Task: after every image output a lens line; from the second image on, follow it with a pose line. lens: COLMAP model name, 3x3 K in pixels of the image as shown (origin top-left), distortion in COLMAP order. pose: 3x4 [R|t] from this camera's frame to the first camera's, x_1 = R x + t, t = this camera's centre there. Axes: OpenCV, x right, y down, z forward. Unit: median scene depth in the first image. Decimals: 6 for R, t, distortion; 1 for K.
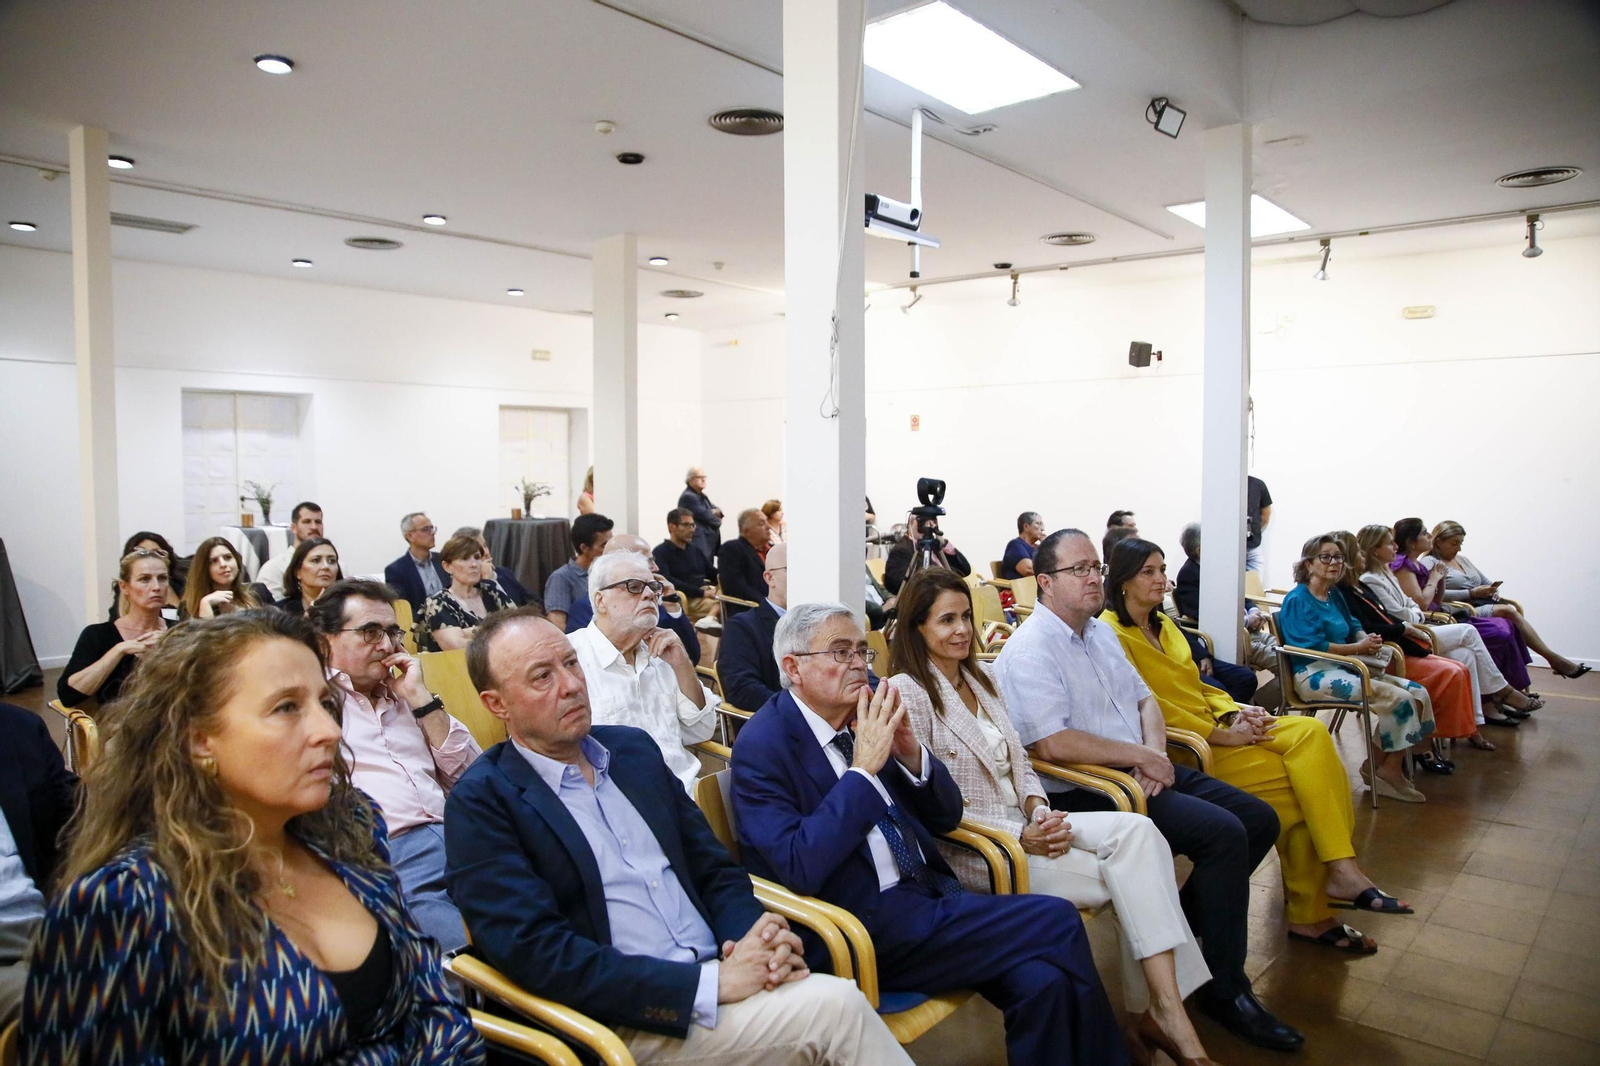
lens RADIAL K [[1174.4, 0, 801.5], [0, 1174.4, 595.4], [0, 0, 1]] dist [-0.086924, 0.099910]
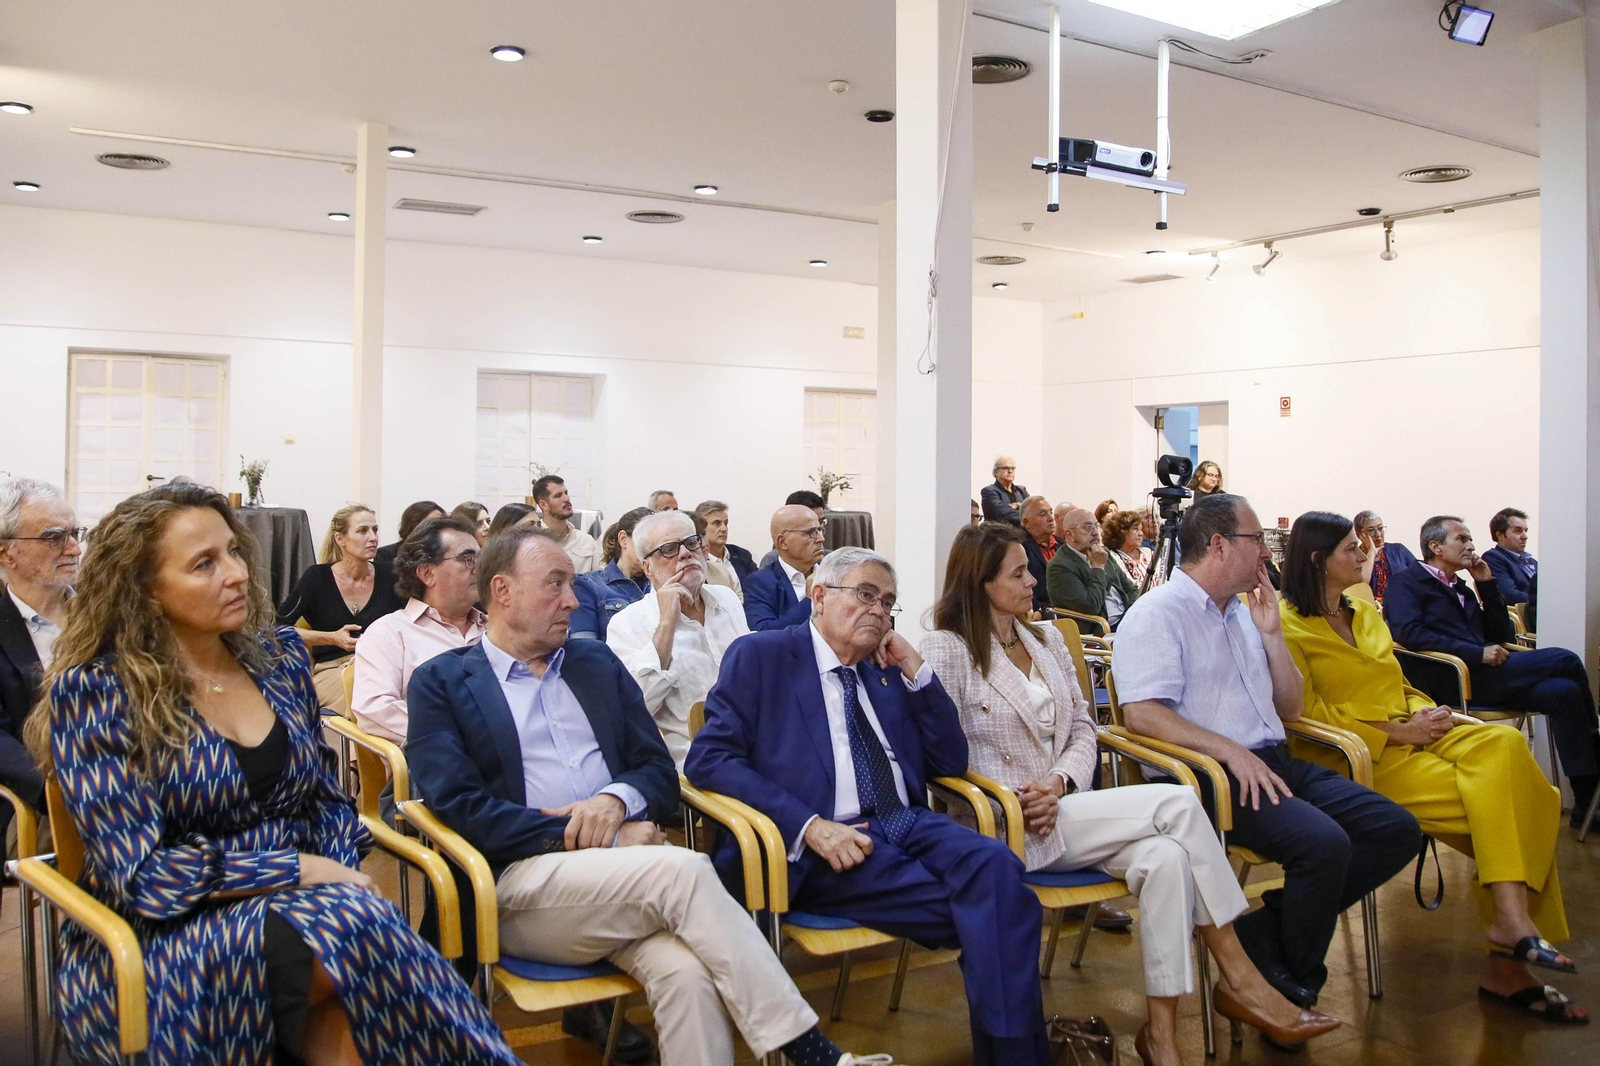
lens RADIAL K [[1438.5, 0, 800.0], [0, 1438.5, 533.0], [0, 0, 1]] dist [-0.070878, 0.143679]
pose [[0.944351, 0.024557, -0.328020, 0.141975], [-0.047678, 0.996897, -0.062633, 0.027172], [0.325464, 0.074787, 0.942592, -0.066571]]
